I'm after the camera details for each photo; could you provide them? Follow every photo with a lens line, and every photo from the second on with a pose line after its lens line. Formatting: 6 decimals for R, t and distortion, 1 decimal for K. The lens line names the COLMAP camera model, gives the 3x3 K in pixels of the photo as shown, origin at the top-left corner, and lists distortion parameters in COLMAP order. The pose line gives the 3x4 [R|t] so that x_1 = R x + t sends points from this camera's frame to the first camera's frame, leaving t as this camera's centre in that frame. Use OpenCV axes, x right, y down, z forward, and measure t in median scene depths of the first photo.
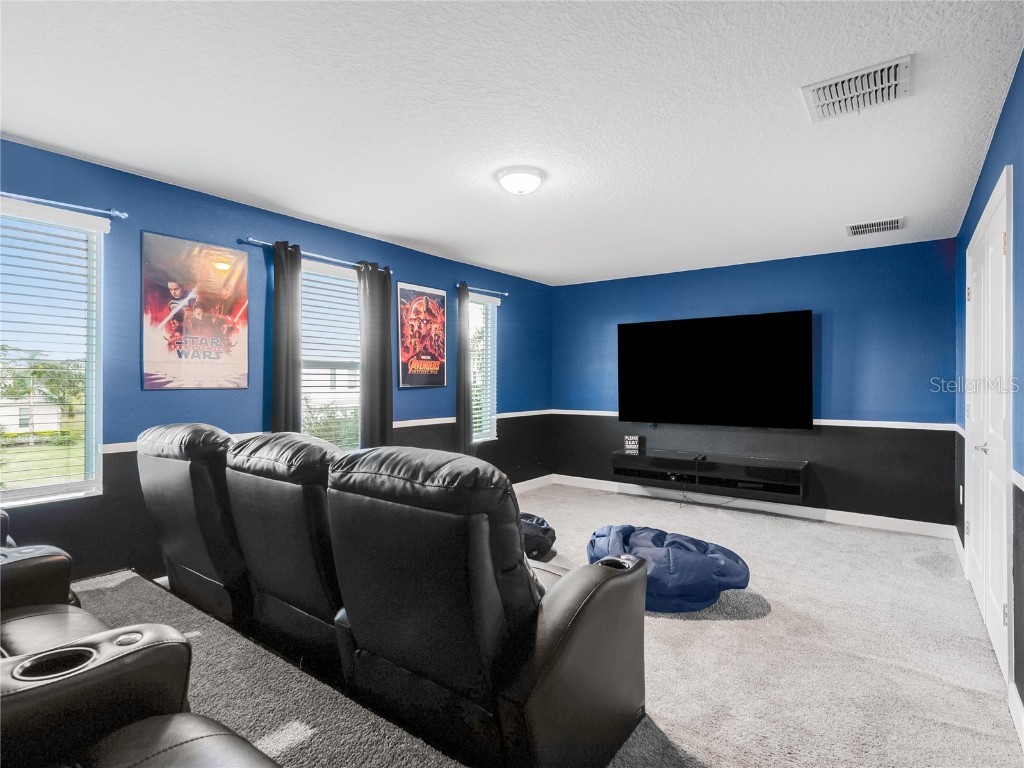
lens RADIAL K [[527.3, 0, 511.9], [0, 527.3, 380.6], [0, 0, 1]] dist [-0.003528, 0.000716]
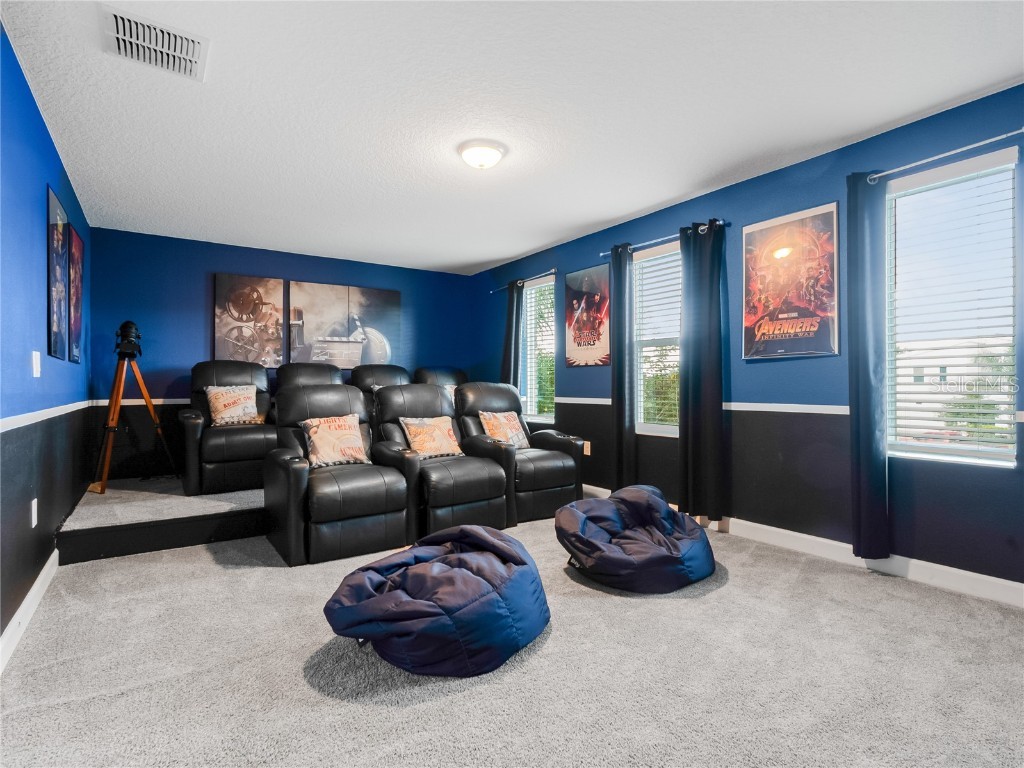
lens RADIAL K [[527.3, 0, 512.4], [0, 527.3, 384.7], [0, 0, 1]] dist [-0.003528, 0.000716]
pose [[-0.338993, -0.003907, -0.940781, 0.642152], [-0.002796, 0.999991, -0.003146, 0.053242], [0.940785, 0.001564, -0.339001, 0.934900]]
